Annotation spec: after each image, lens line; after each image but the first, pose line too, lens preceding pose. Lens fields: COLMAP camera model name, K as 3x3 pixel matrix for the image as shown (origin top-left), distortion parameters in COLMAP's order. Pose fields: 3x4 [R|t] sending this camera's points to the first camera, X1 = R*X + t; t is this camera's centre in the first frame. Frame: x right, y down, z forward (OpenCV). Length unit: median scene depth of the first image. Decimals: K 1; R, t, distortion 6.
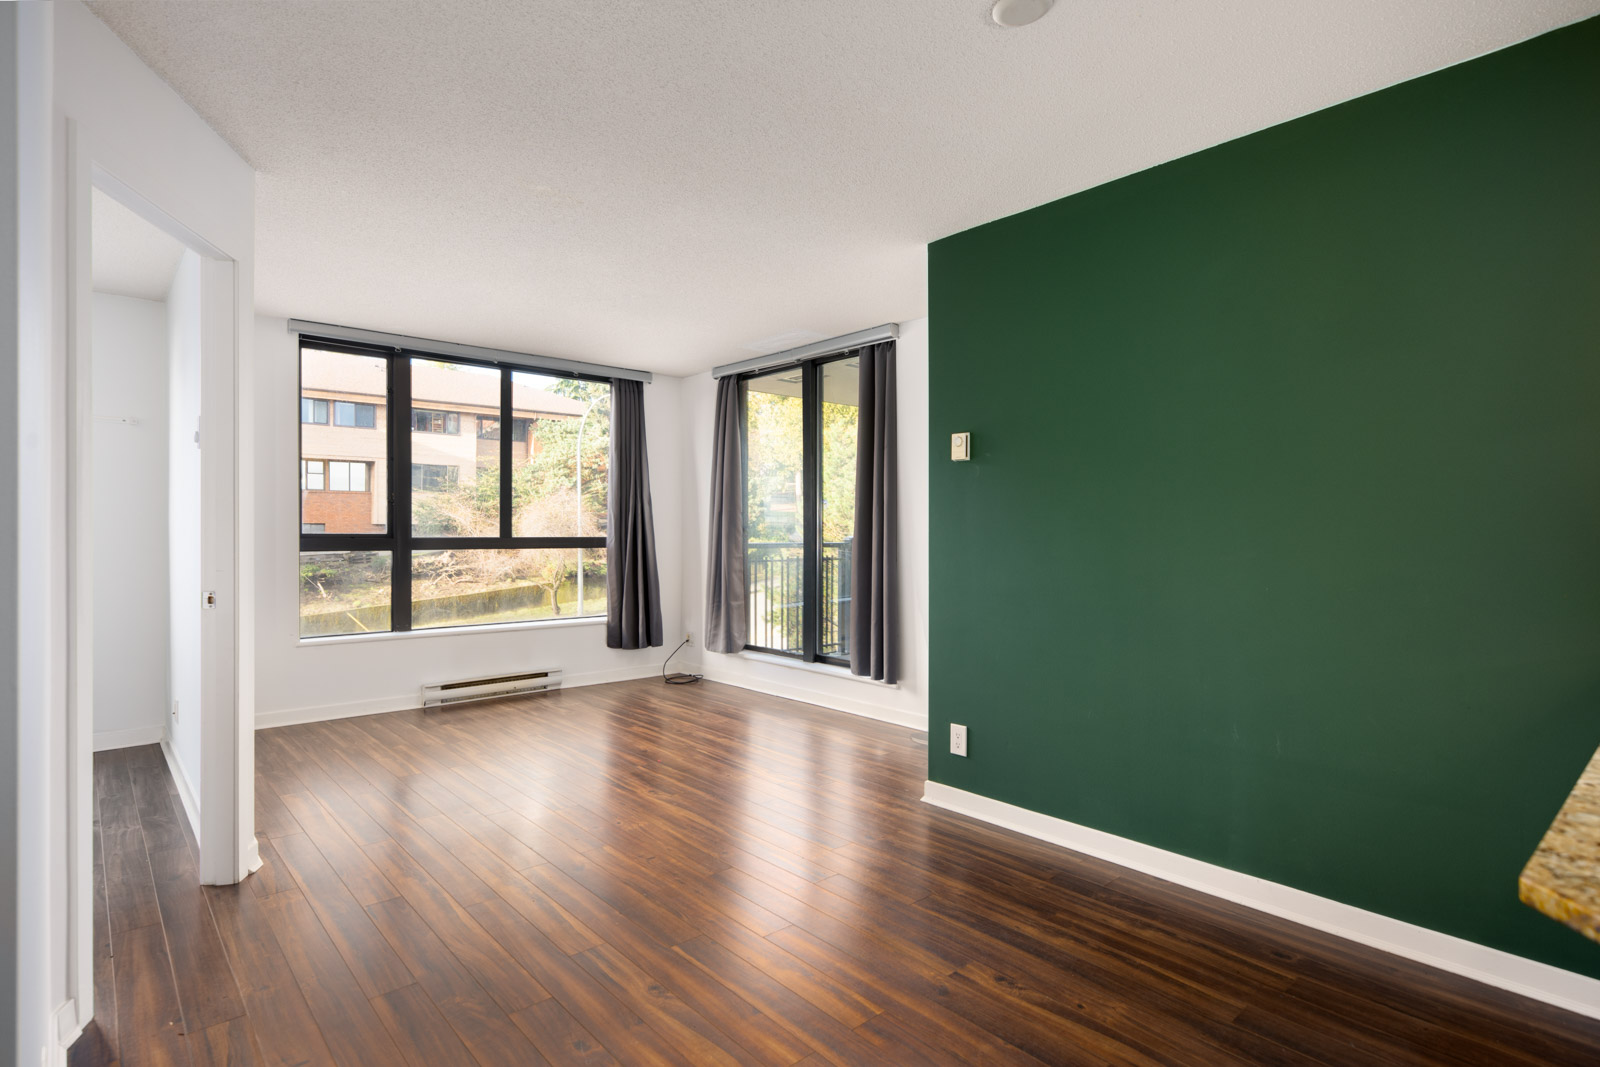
lens RADIAL K [[806.9, 0, 800.0], [0, 806.9, 533.5], [0, 0, 1]] dist [0.001242, -0.000087]
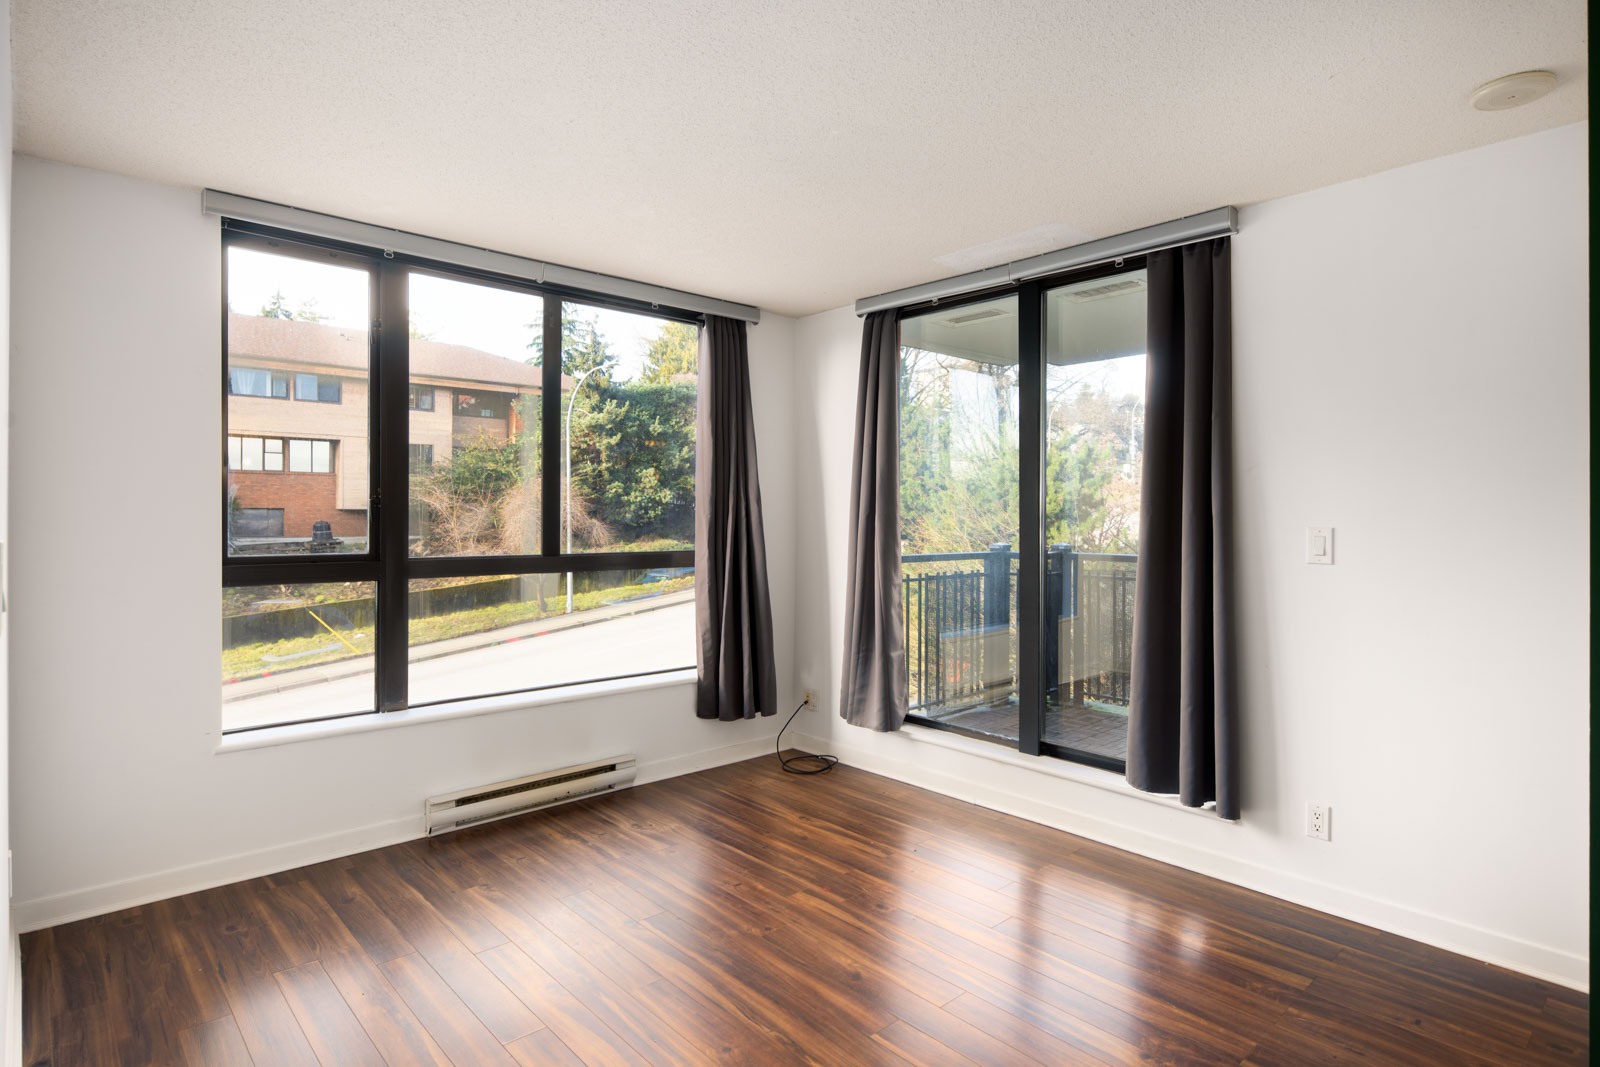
lens RADIAL K [[848.8, 0, 799.2], [0, 848.8, 516.2], [0, 0, 1]] dist [0.001116, -0.000607]
pose [[0.999925, 0.002462, 0.011994, -0.165715], [-0.002446, 0.999996, -0.001416, -0.025157], [-0.011997, 0.001386, 0.999927, 0.301807]]
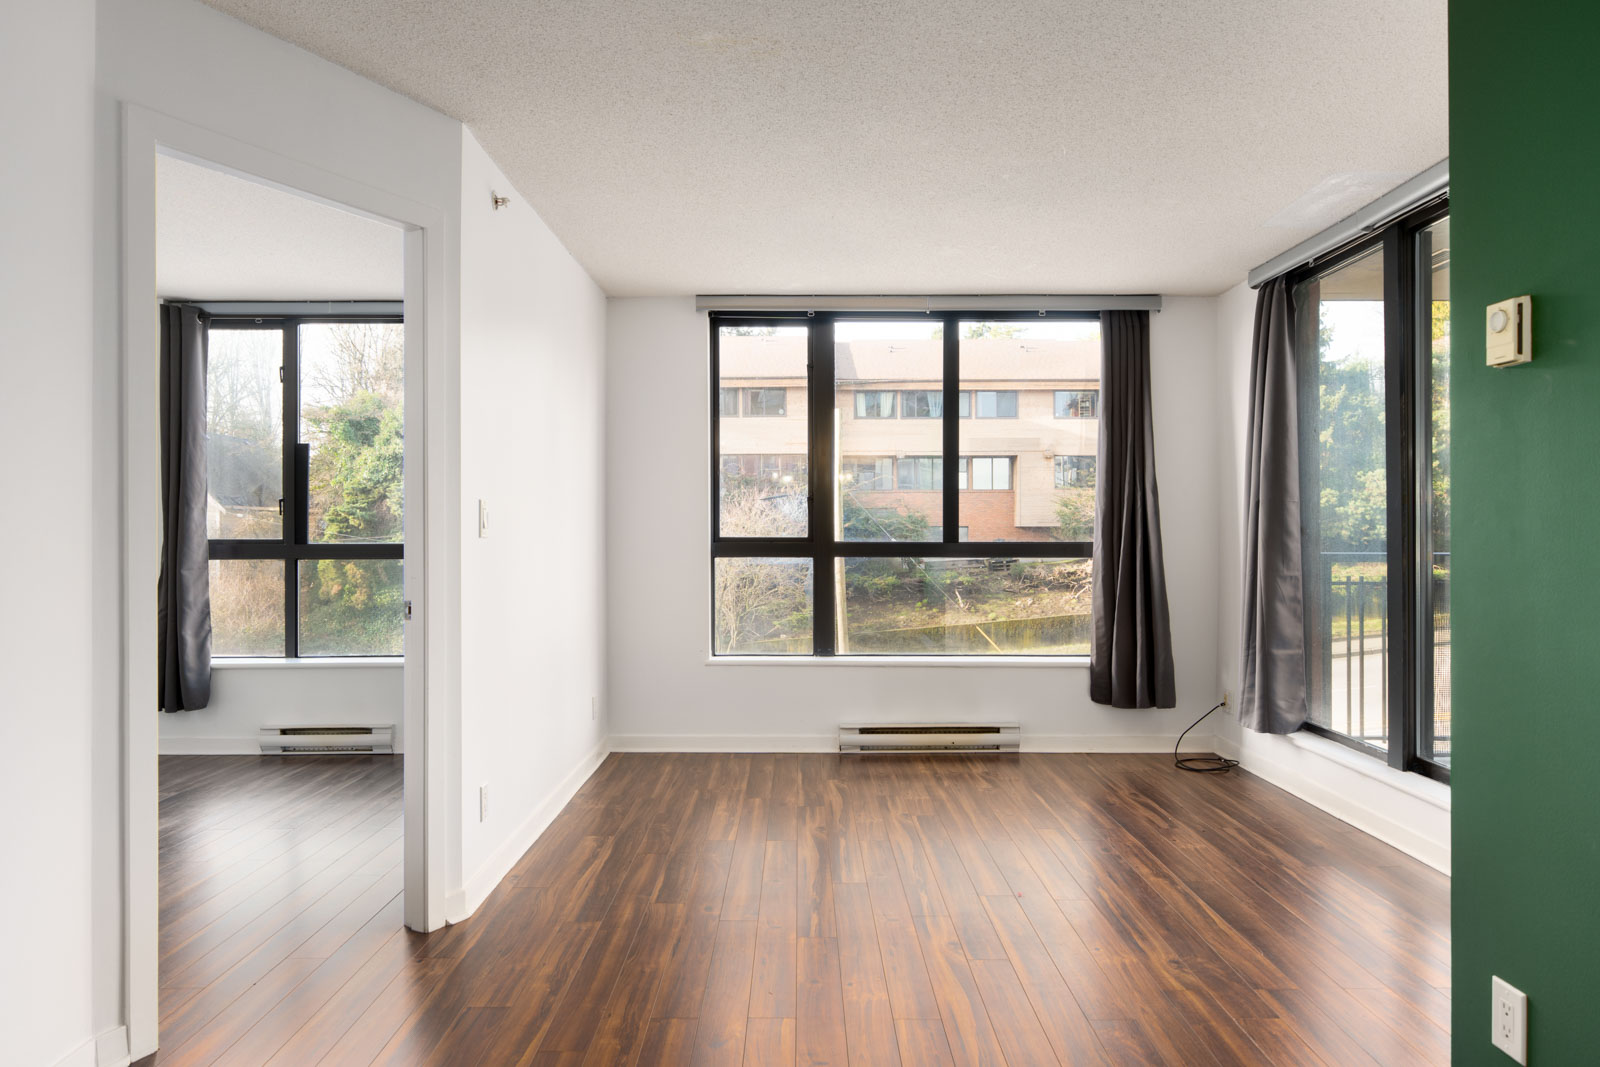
lens RADIAL K [[1000.0, 0, 800.0], [0, 1000.0, 533.5], [0, 0, 1]] dist [-0.013643, -0.000743]
pose [[0.747289, -0.002611, -0.664495, 0.145619], [0.000087, 0.999993, -0.003832, 0.000242], [0.664500, 0.002806, 0.747283, 0.197107]]
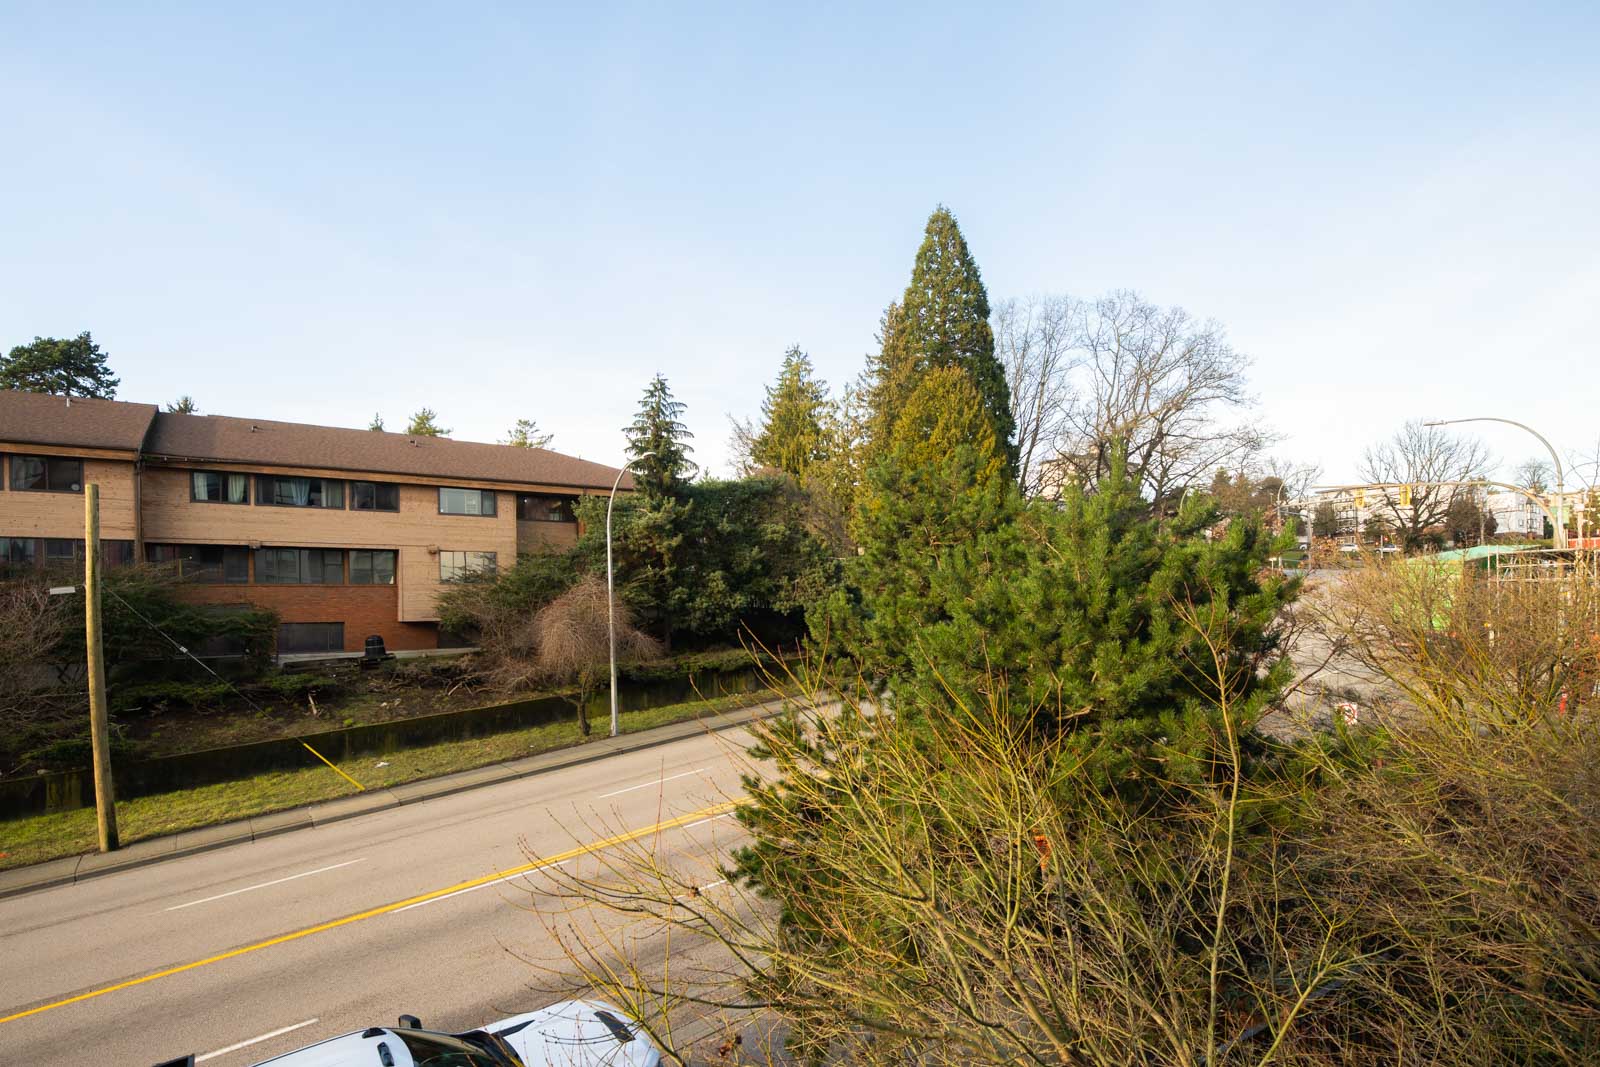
lens RADIAL K [[826.0, 0, 800.0], [0, 826.0, 610.2], [0, 0, 1]] dist [0.002891, 0.000202]
pose [[0.990558, -0.015016, -0.136268, 0.154406], [0.014556, 0.999885, -0.004370, -0.098860], [0.136318, 0.002345, 0.990662, 1.265062]]
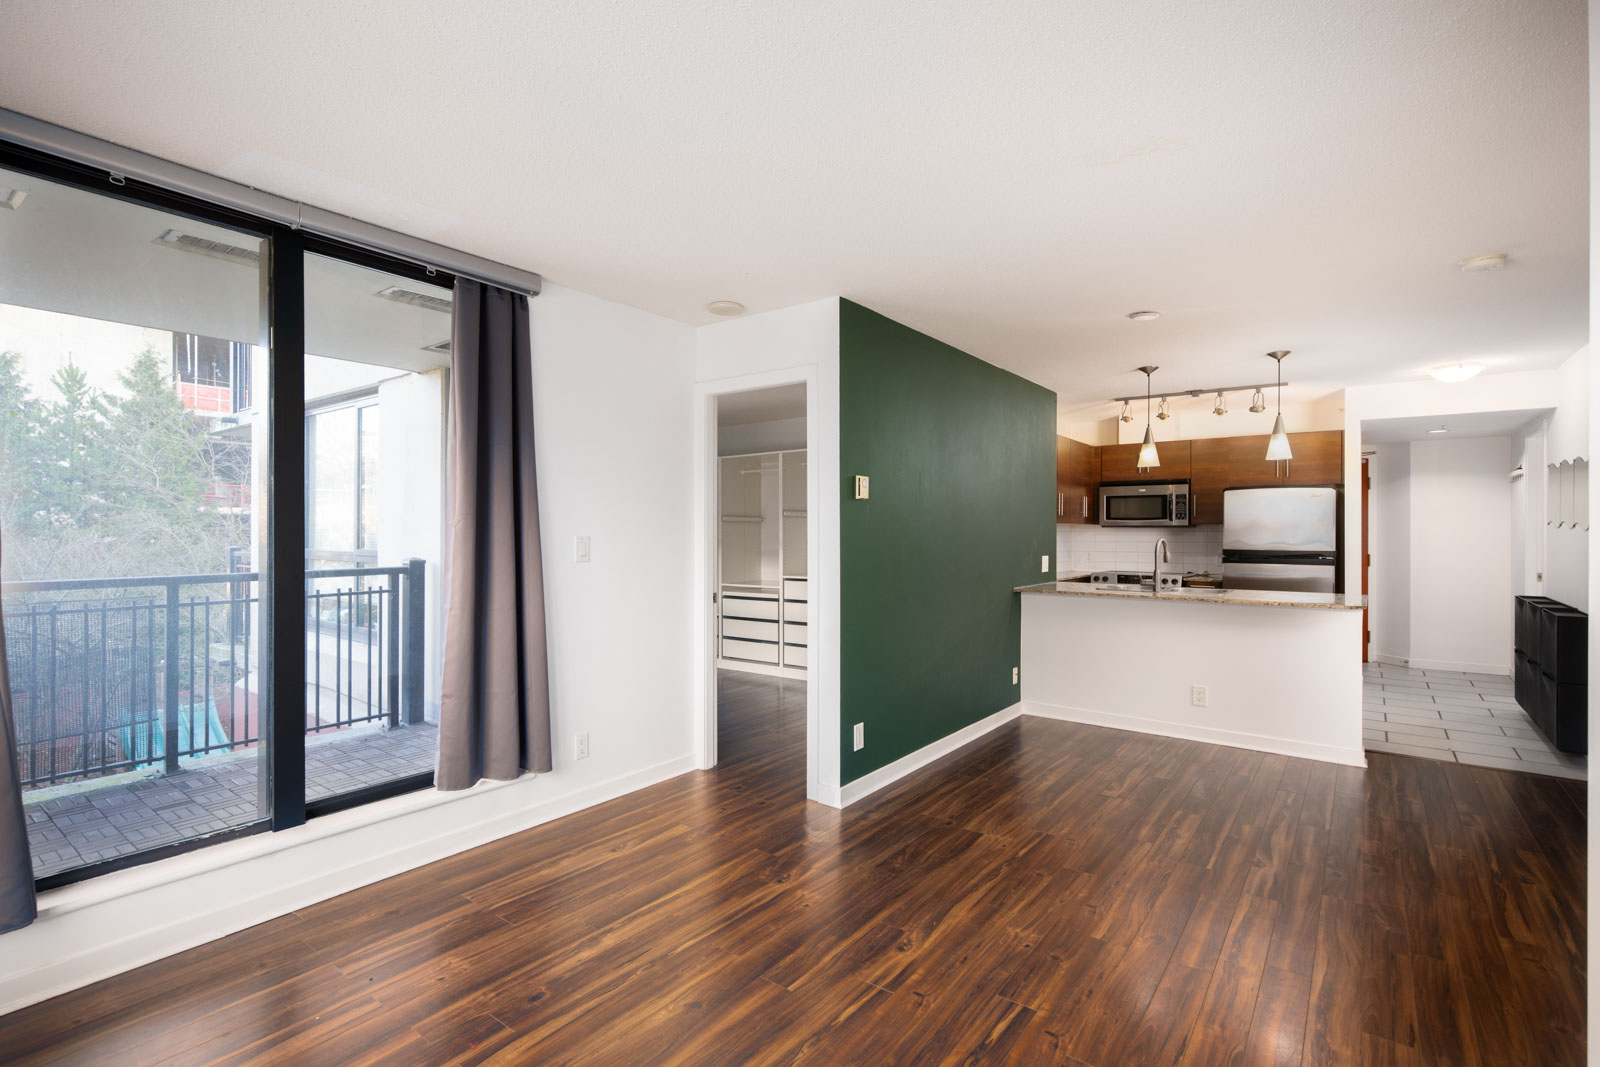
lens RADIAL K [[745.2, 0, 800.0], [0, 745.2, 533.5], [0, 0, 1]] dist [0.000900, 0.000496]
pose [[-0.193160, -0.003349, 0.981162, -0.468580], [0.000358, 0.999994, 0.003484, -0.024437], [-0.981167, 0.001025, -0.193158, 0.711662]]
